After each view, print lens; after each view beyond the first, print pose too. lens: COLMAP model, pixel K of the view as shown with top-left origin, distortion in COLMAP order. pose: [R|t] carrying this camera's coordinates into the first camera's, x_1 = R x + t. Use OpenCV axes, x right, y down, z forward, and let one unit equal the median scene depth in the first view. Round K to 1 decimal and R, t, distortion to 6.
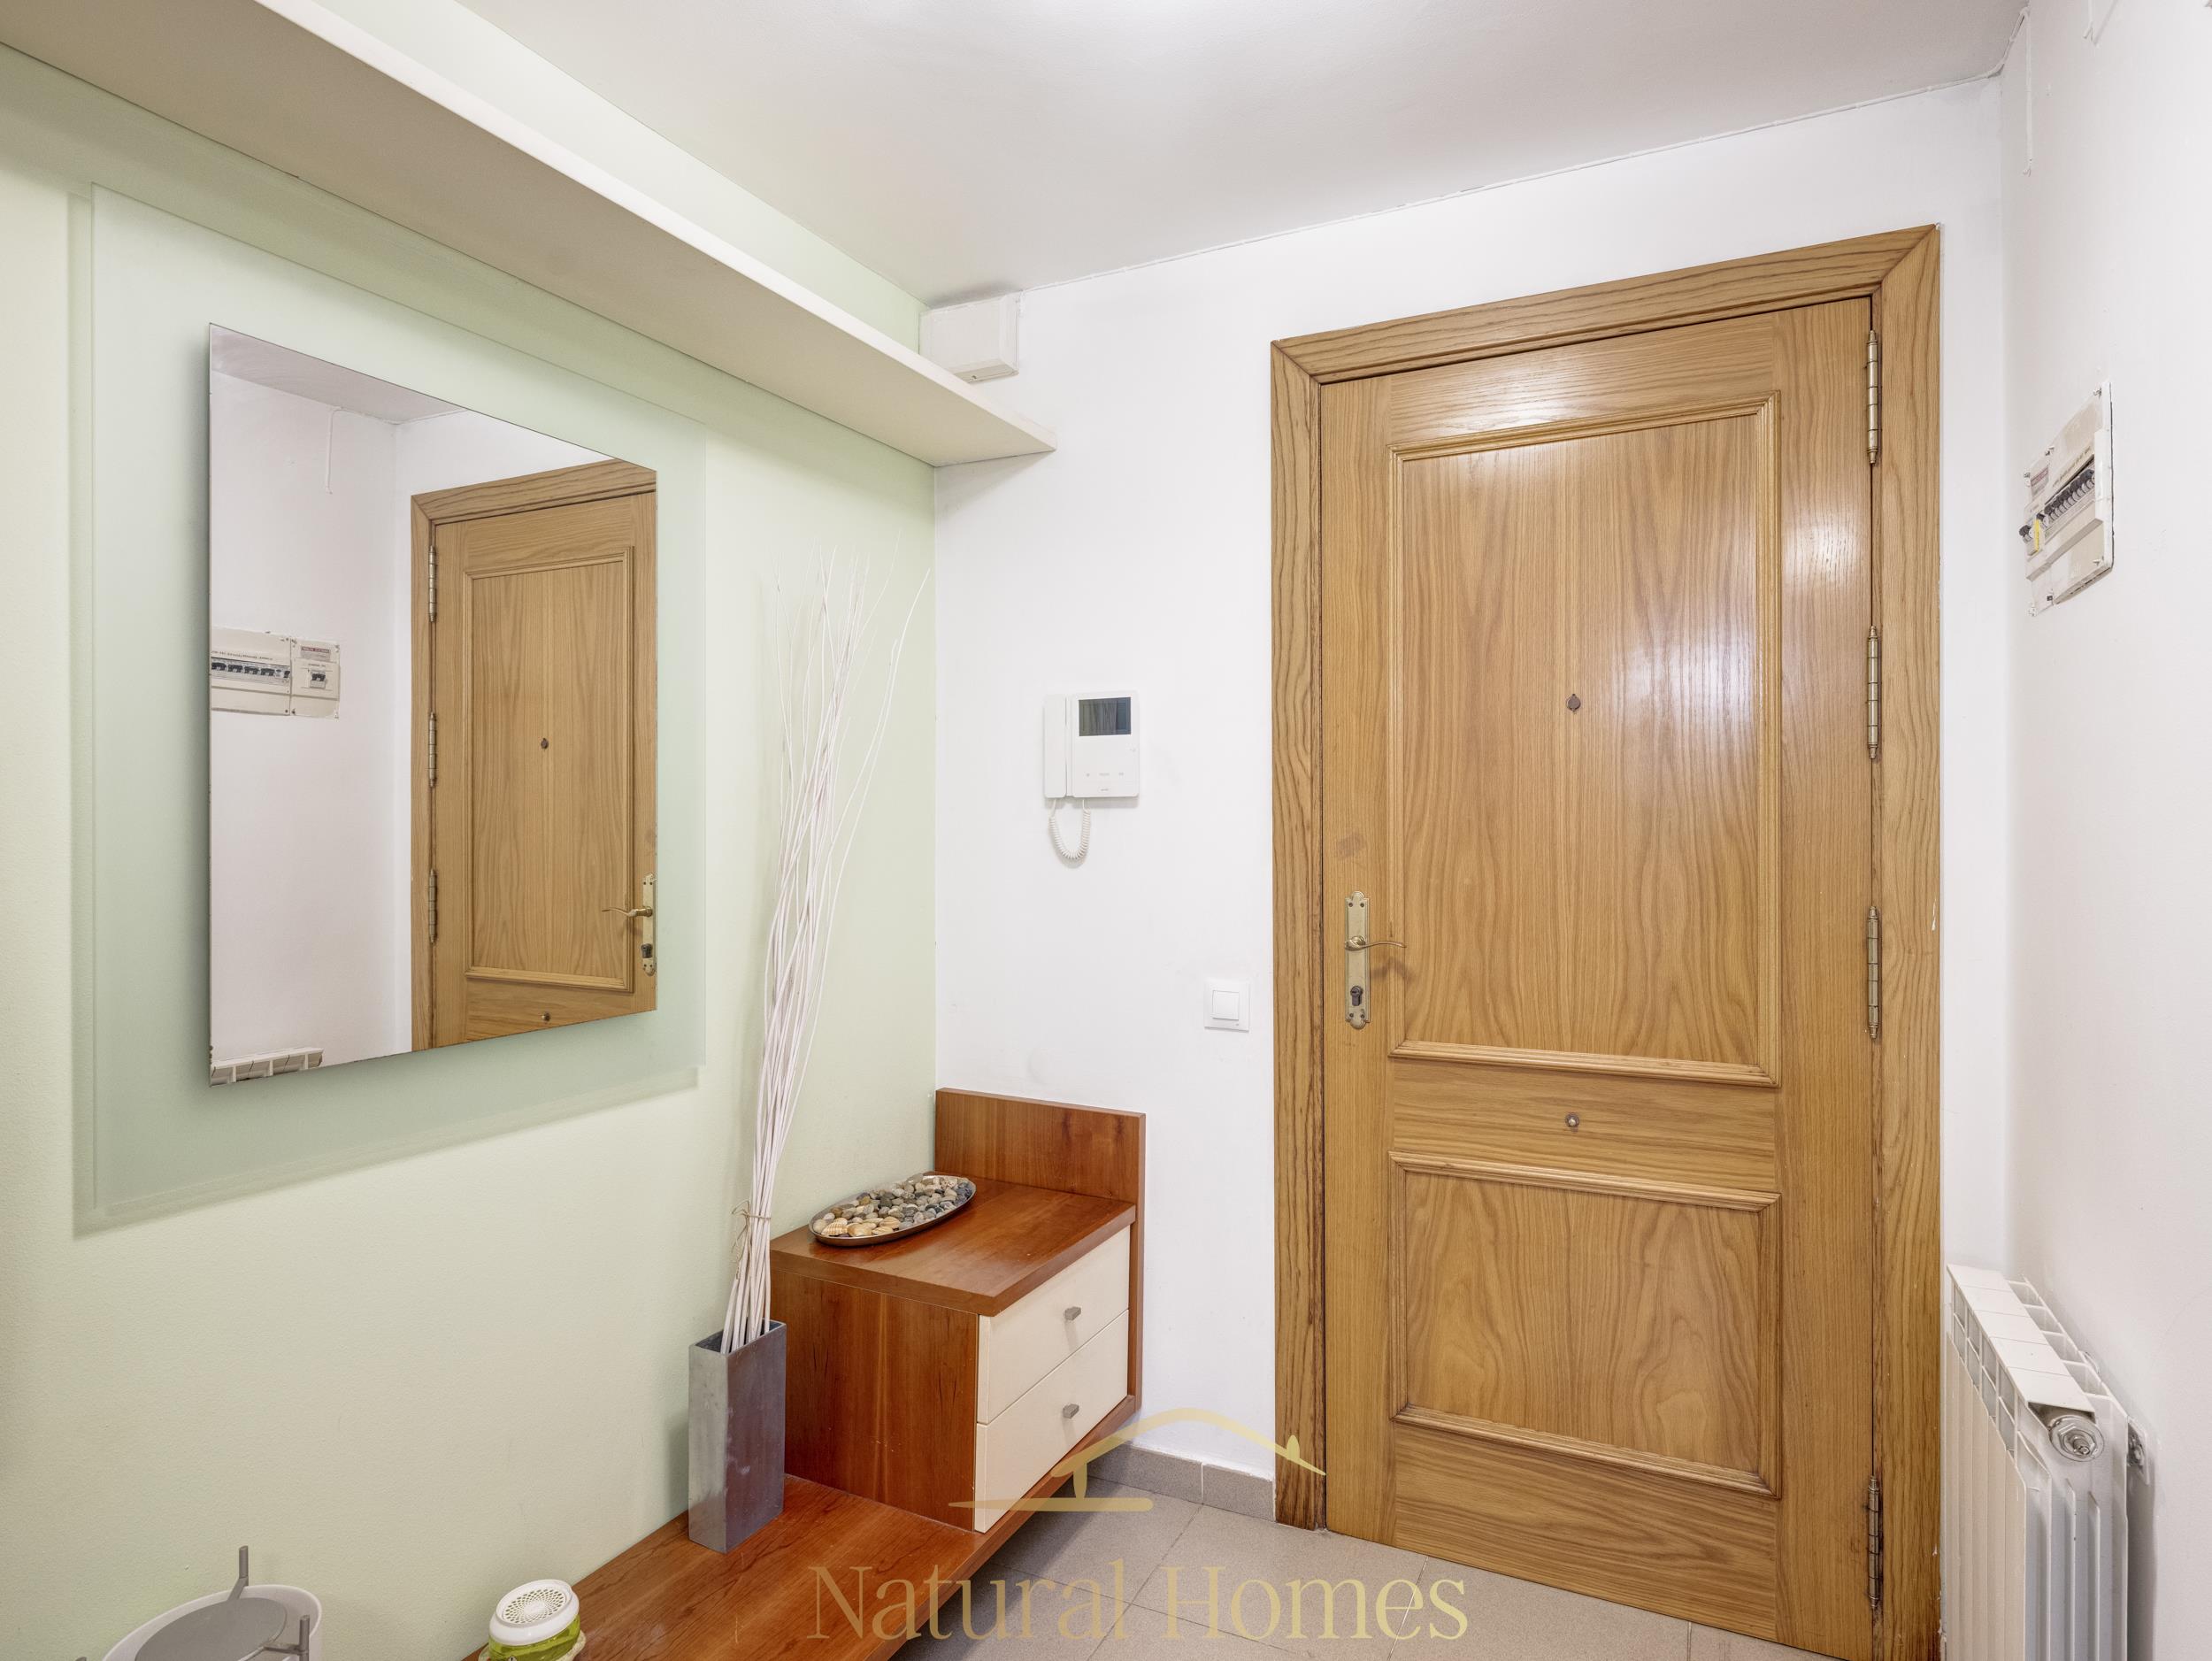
lens RADIAL K [[1229.8, 0, 1089.1], [0, 1229.8, 838.6], [0, 0, 1]] dist [0.015139, -0.007119]
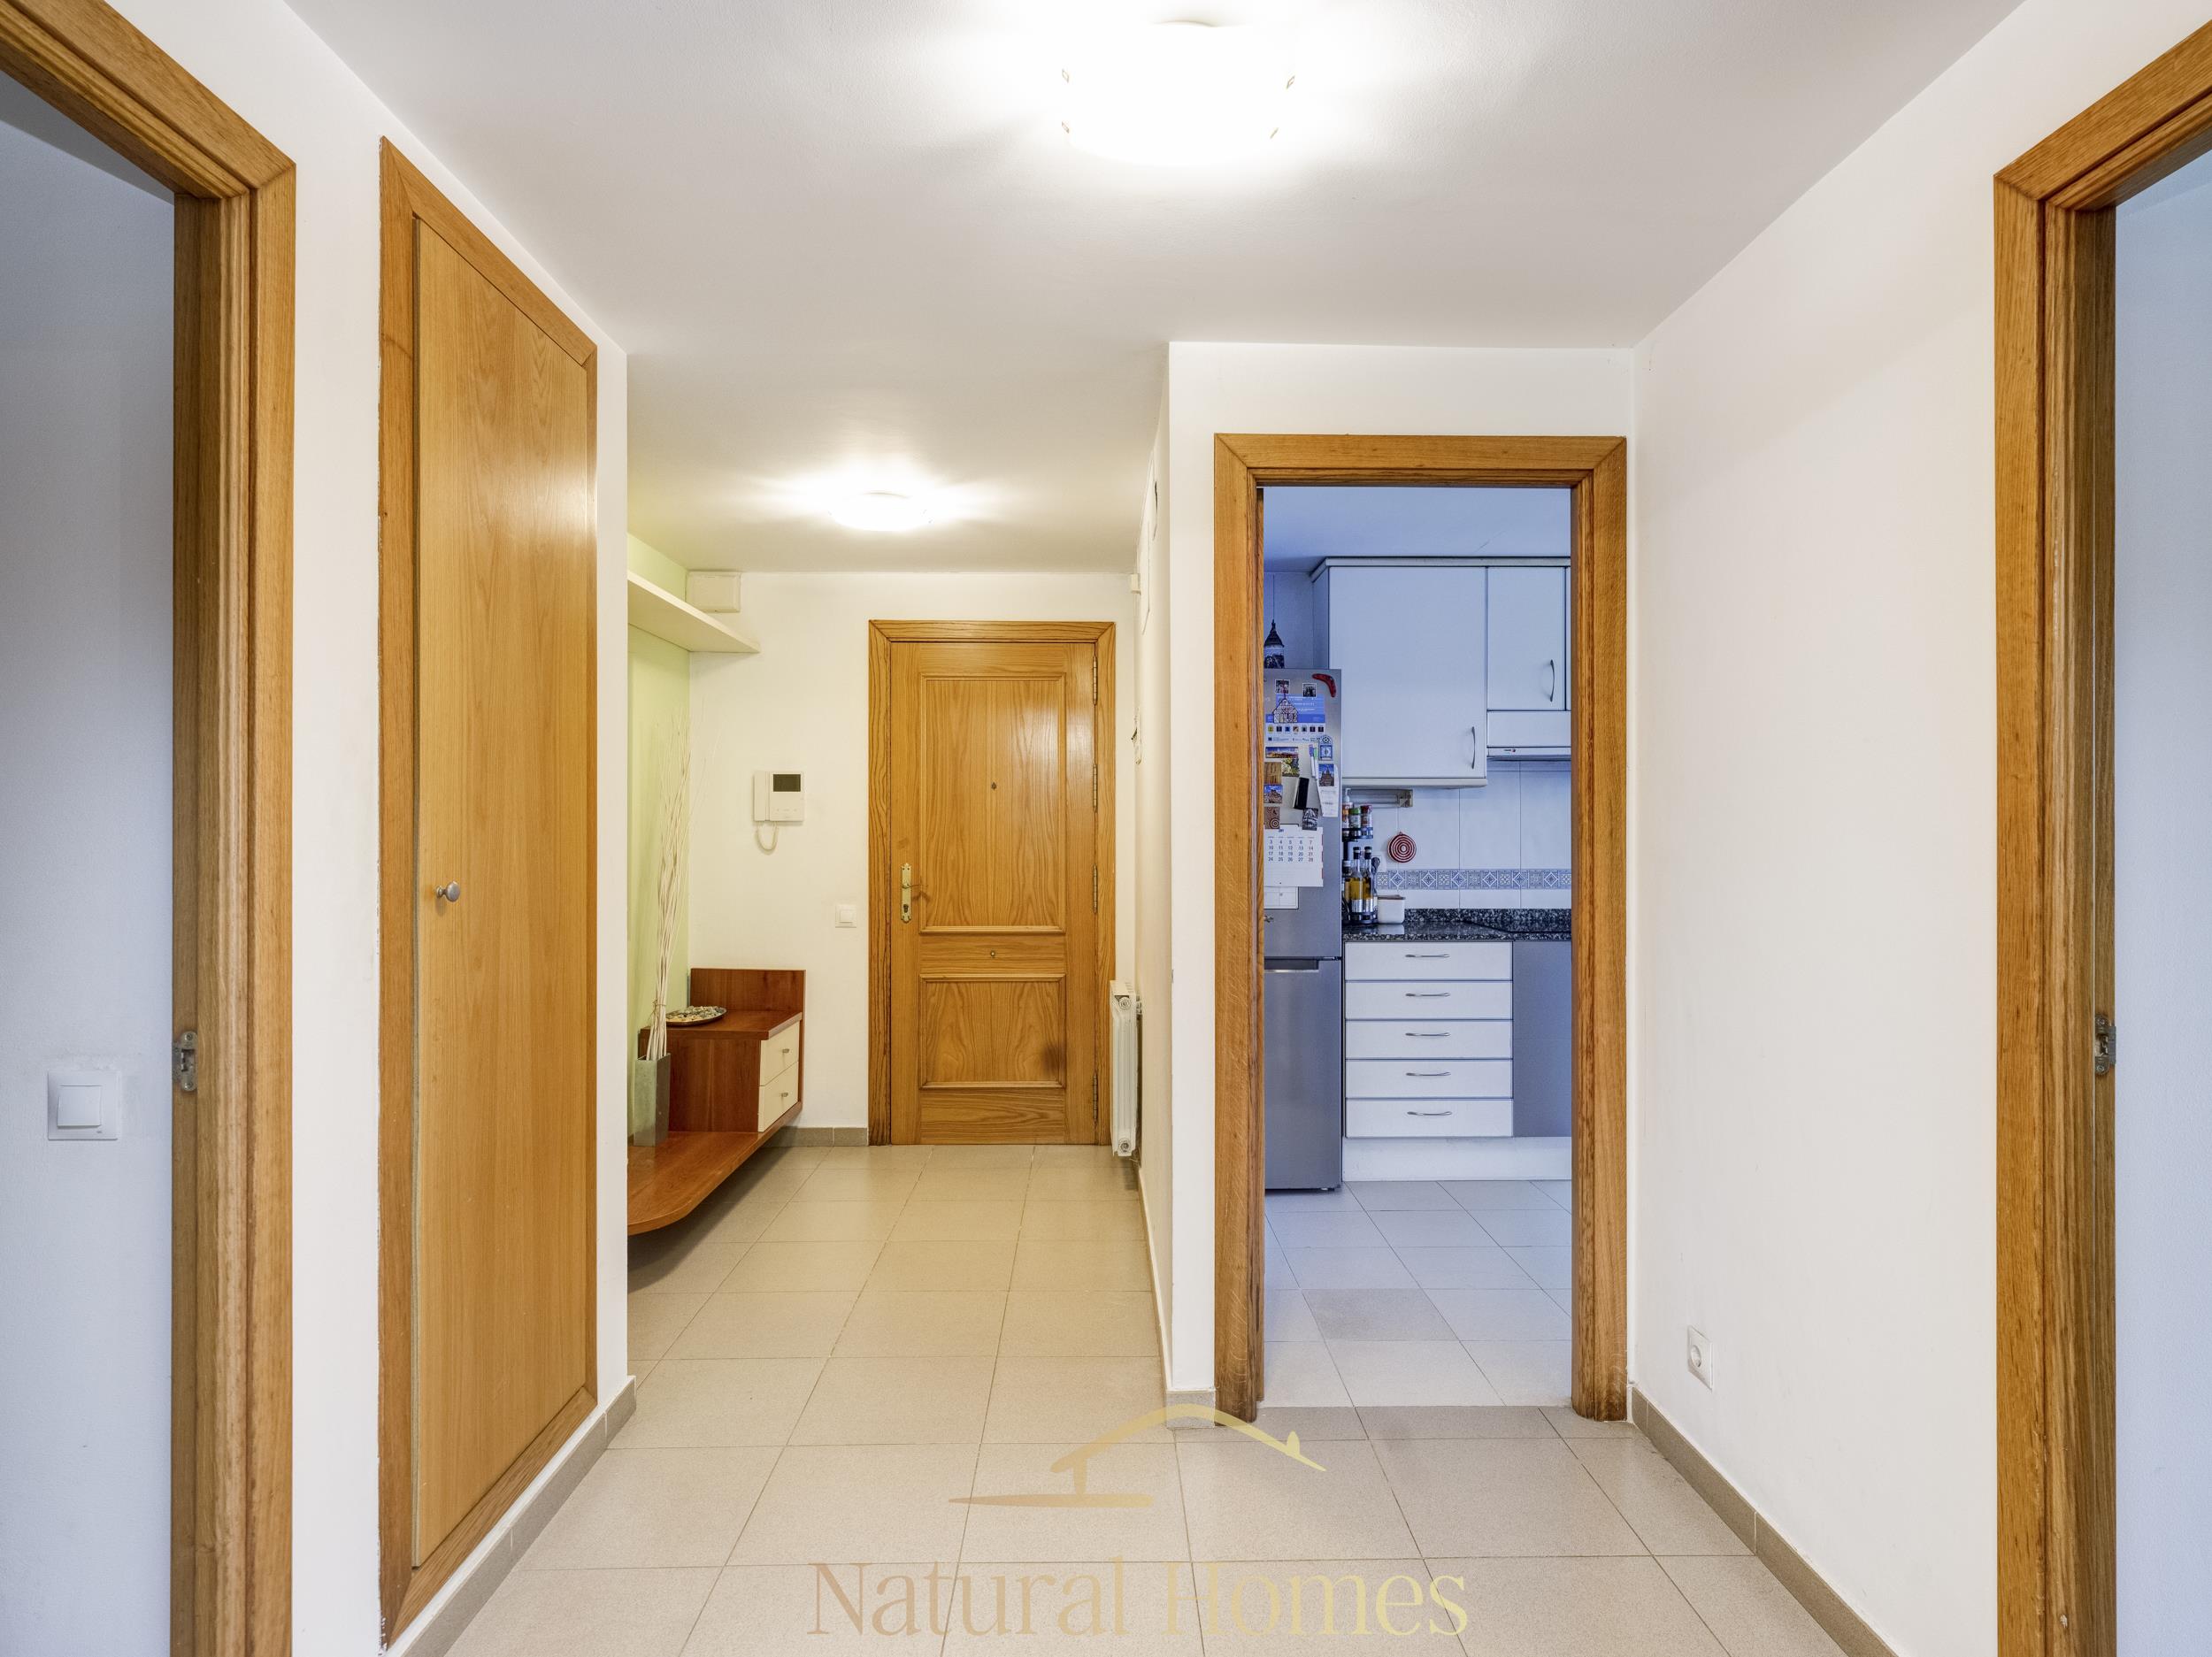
lens RADIAL K [[1229.6, 0, 1105.1], [0, 1229.6, 831.9], [0, 0, 1]] dist [0.015139, -0.007119]
pose [[0.884901, 0.007458, 0.465719, -0.532345], [-0.000584, 0.999889, -0.014903, 0.018546], [-0.465778, 0.012915, 0.884807, -1.227455]]
